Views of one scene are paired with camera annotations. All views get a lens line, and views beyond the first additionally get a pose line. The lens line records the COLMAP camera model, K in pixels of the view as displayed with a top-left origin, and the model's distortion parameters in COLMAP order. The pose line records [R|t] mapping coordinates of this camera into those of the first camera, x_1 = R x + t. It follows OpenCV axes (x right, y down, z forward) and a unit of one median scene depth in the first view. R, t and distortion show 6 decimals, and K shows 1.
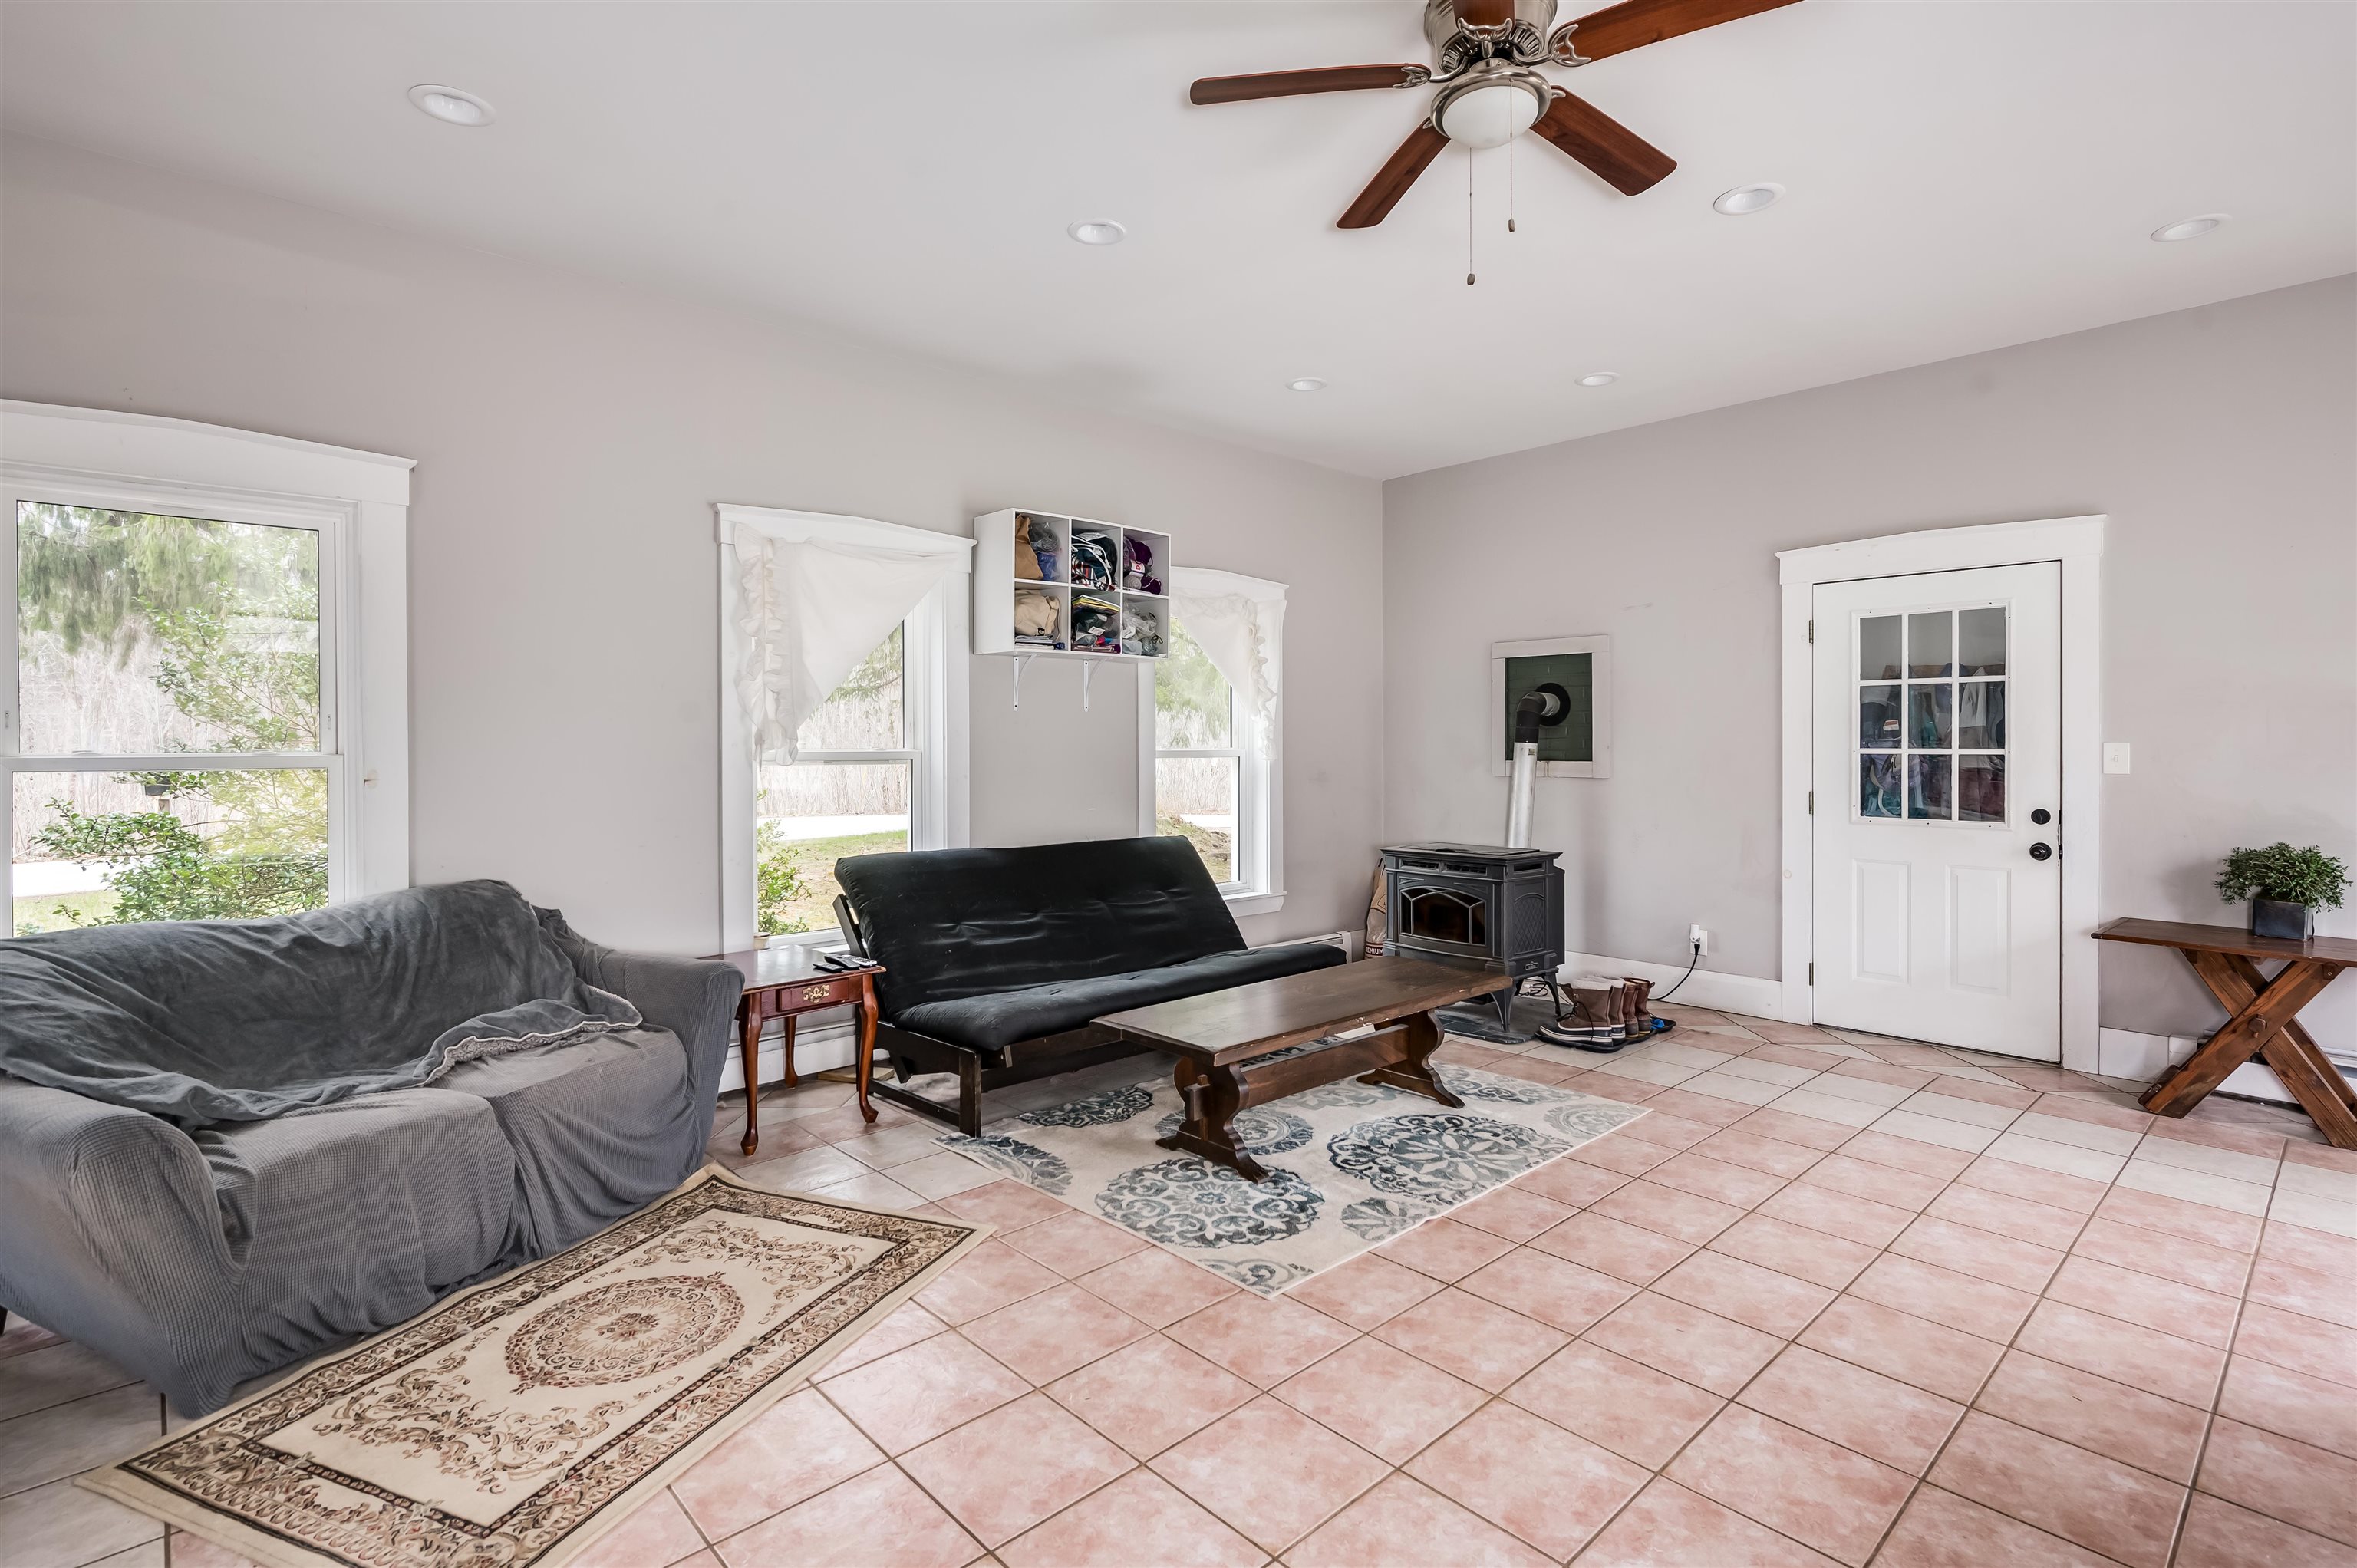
lens RADIAL K [[1150.5, 0, 1179.7], [0, 1150.5, 748.1], [0, 0, 1]] dist [0.004647, 0.000534]
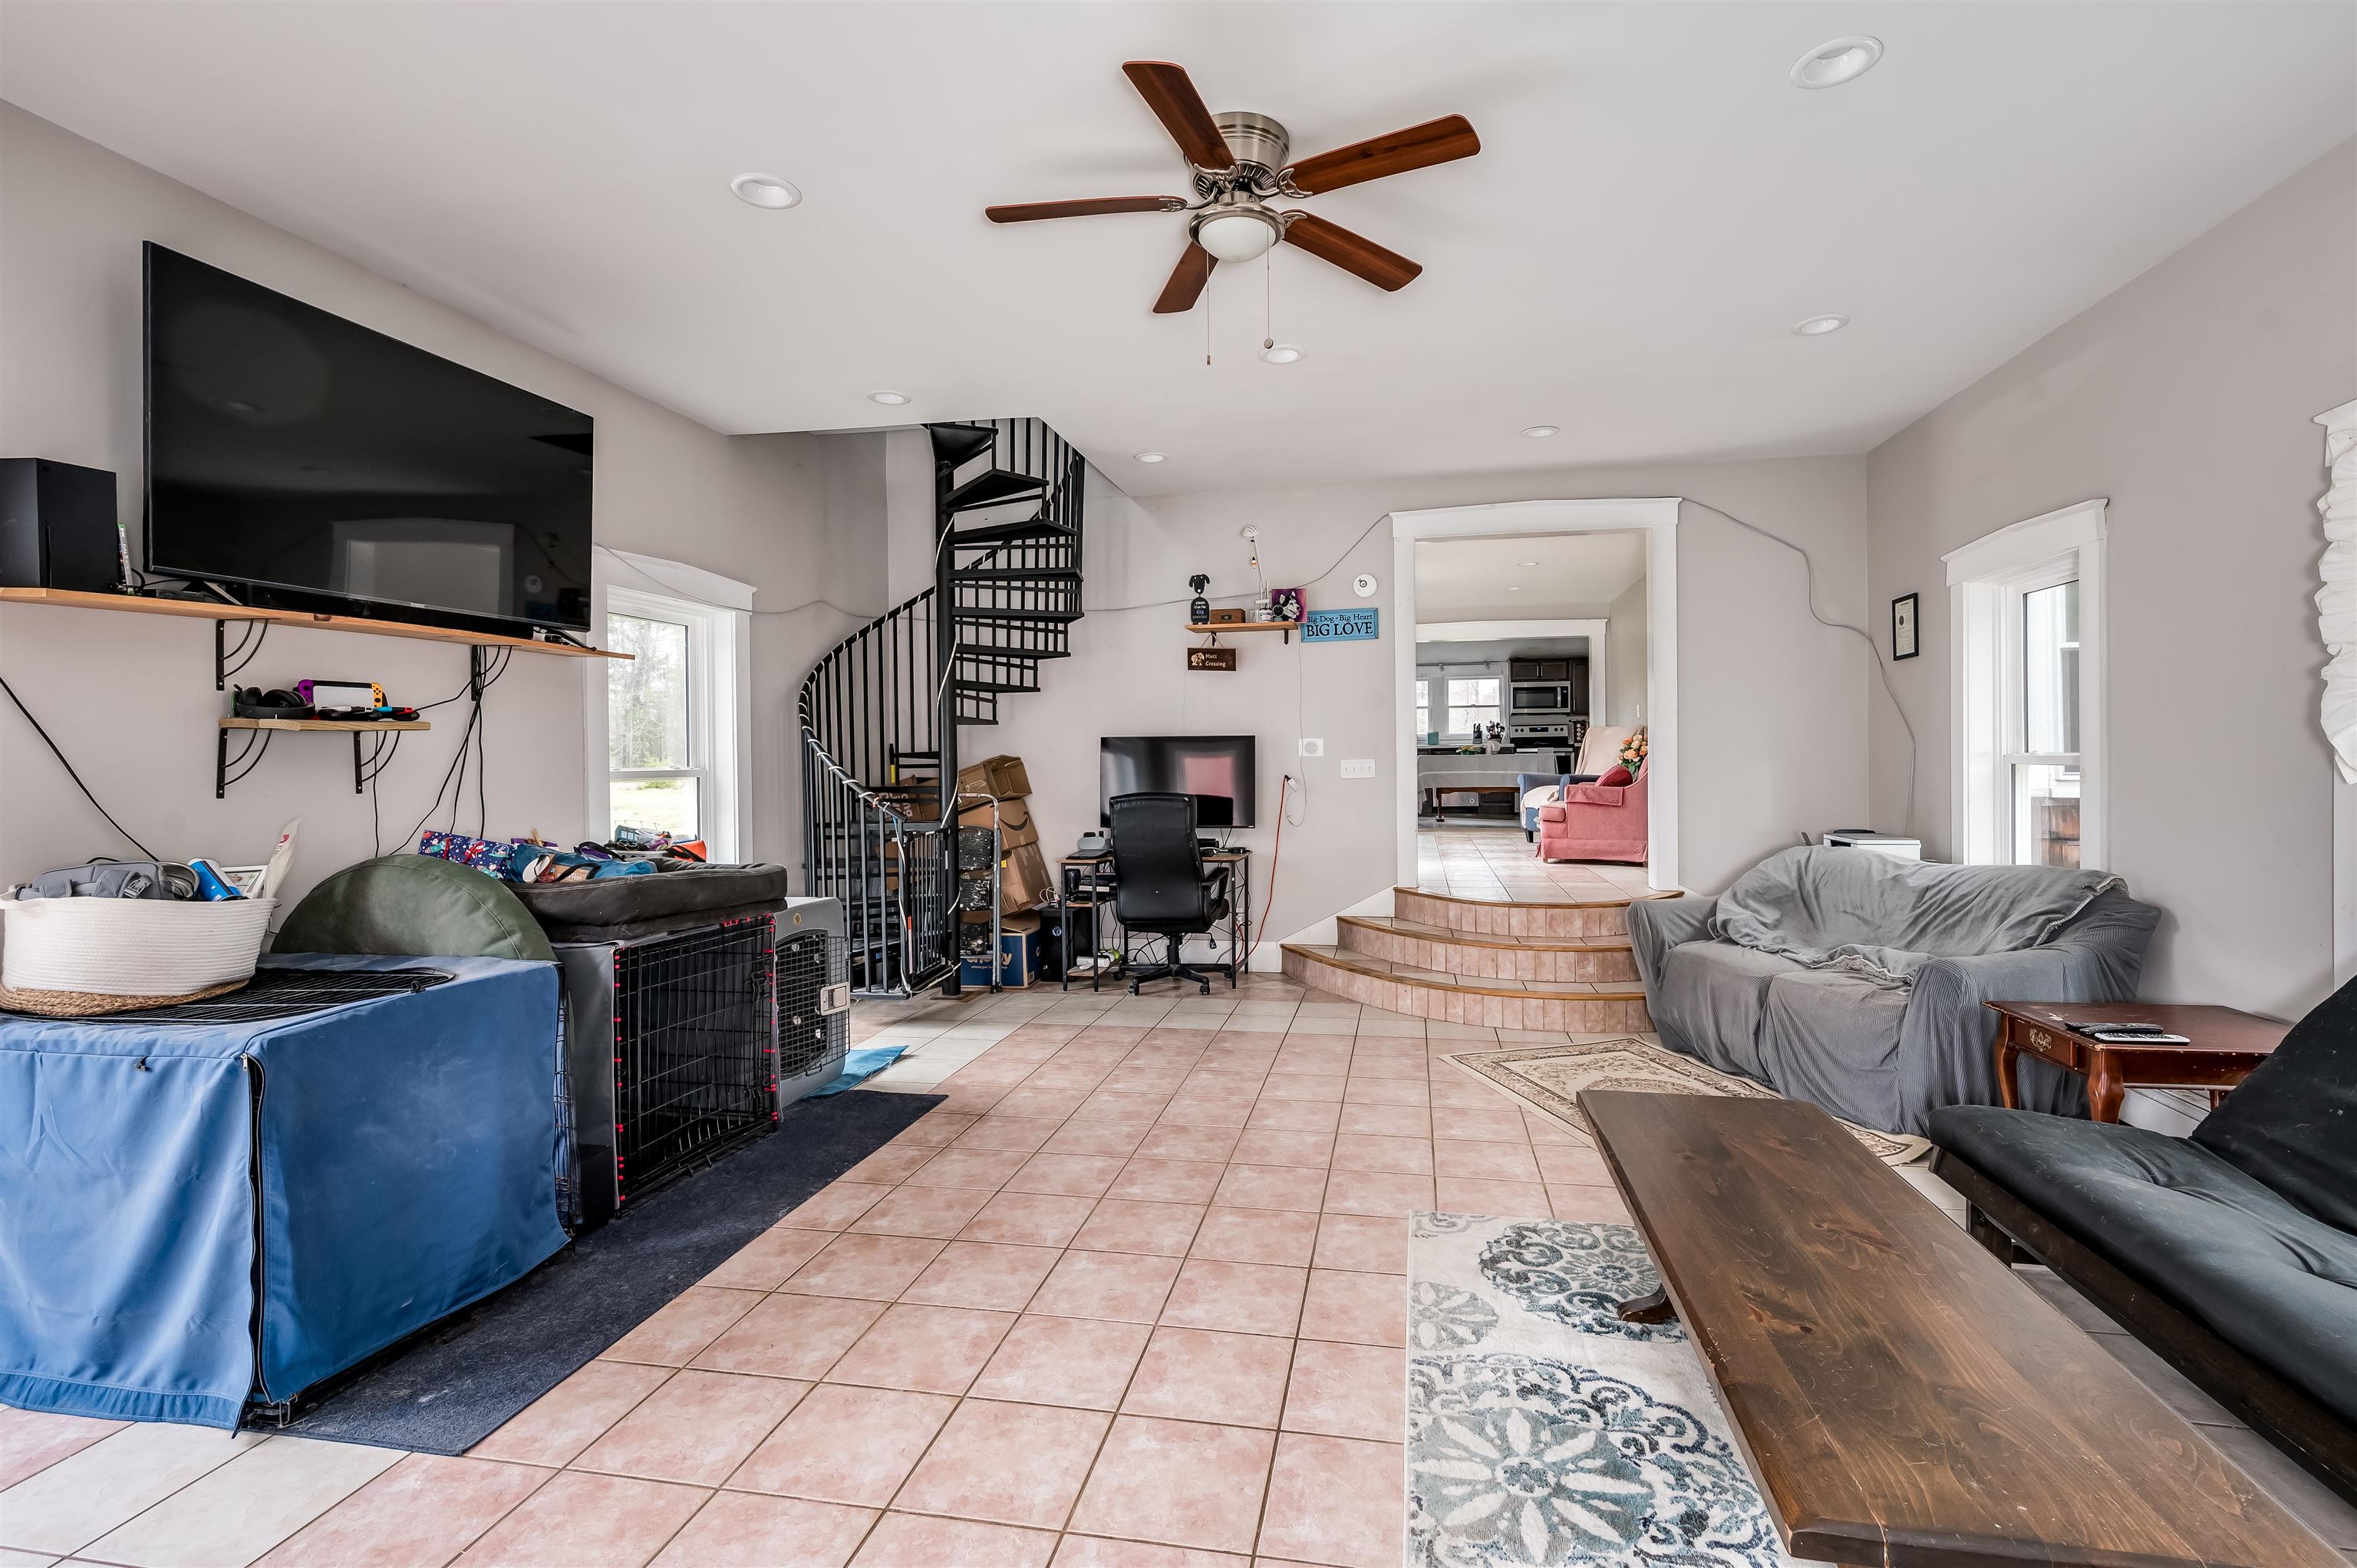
lens RADIAL K [[1037.5, 0, 1197.9], [0, 1037.5, 768.9], [0, 0, 1]] dist [0.014665, 0.000210]
pose [[-0.815783, 0.017173, -0.578102, 0.492137], [0.010136, 0.999830, 0.015398, -0.005107], [0.578269, 0.006702, -0.815819, 0.977397]]
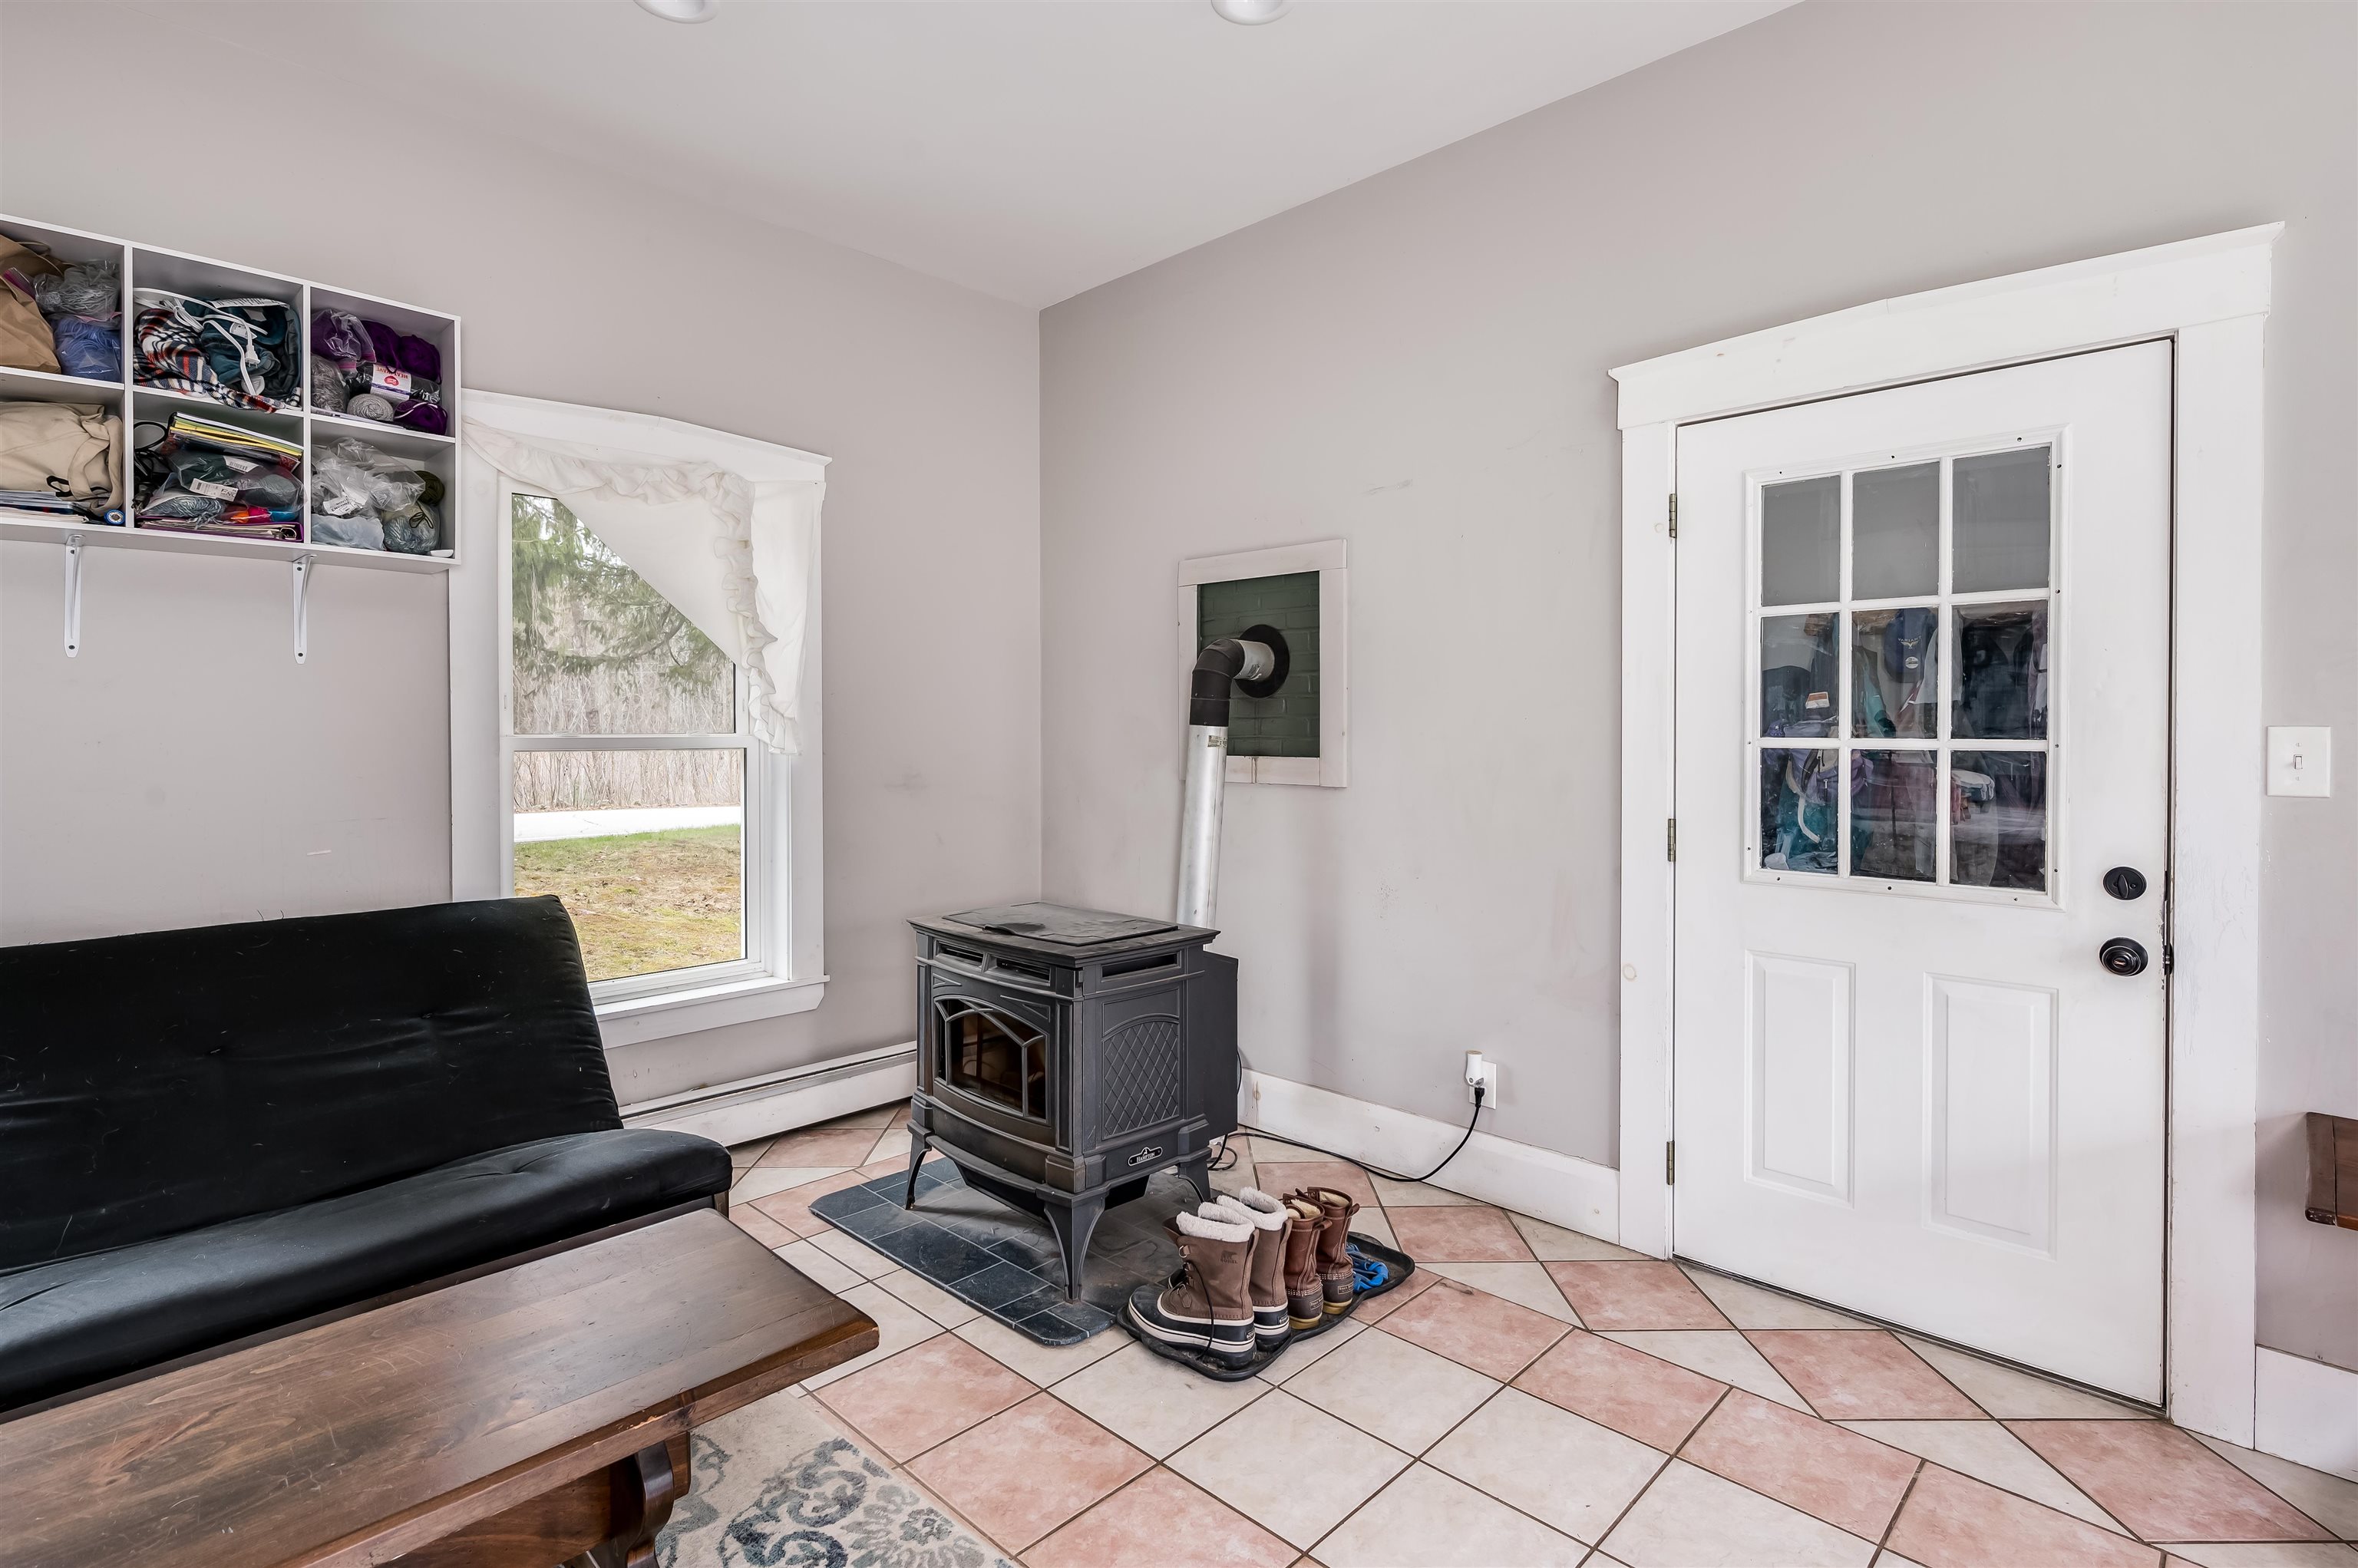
lens RADIAL K [[1151.0, 0, 1184.5], [0, 1151.0, 738.4], [0, 0, 1]] dist [0.004647, 0.000534]
pose [[0.998746, 0.001142, 0.050046, 0.321141], [-0.001493, 0.999975, 0.006971, -0.002778], [-0.050037, -0.007037, 0.998723, 0.520484]]
